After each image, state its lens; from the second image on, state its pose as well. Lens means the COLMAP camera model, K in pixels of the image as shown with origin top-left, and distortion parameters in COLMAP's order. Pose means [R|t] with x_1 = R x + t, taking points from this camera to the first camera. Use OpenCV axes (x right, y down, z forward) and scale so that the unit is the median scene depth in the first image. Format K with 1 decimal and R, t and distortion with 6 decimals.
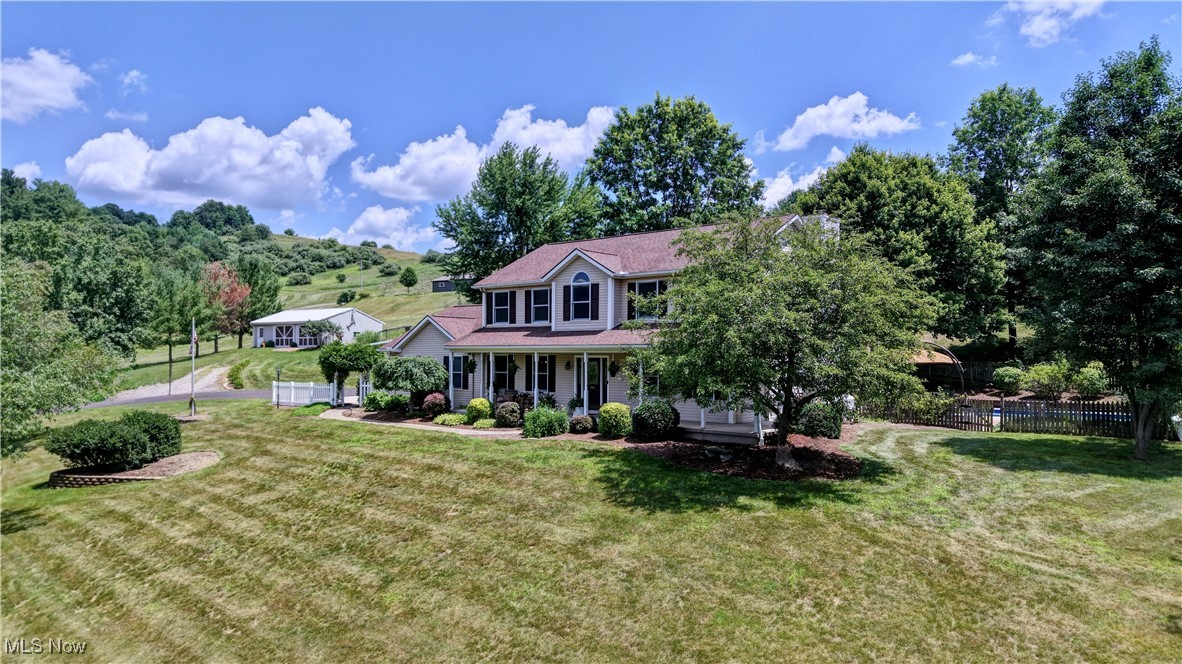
lens RADIAL K [[782.0, 0, 591.0], [0, 782.0, 332.0], [0, 0, 1]] dist [-0.002289, -0.001479]
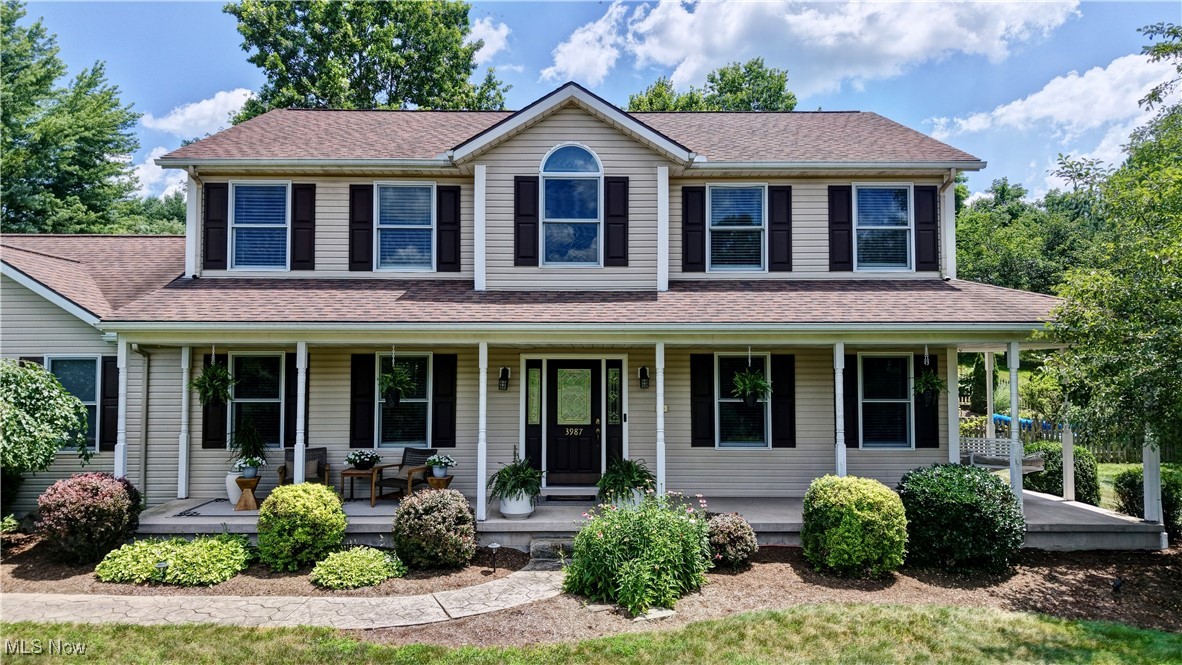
lens RADIAL K [[782.0, 0, 591.0], [0, 782.0, 332.5], [0, 0, 1]] dist [-0.002289, -0.001479]
pose [[0.762593, 0.027817, 0.646280, -0.242789], [-0.019259, 0.999608, -0.020300, 0.025313], [-0.646592, 0.003034, 0.762830, 0.632370]]
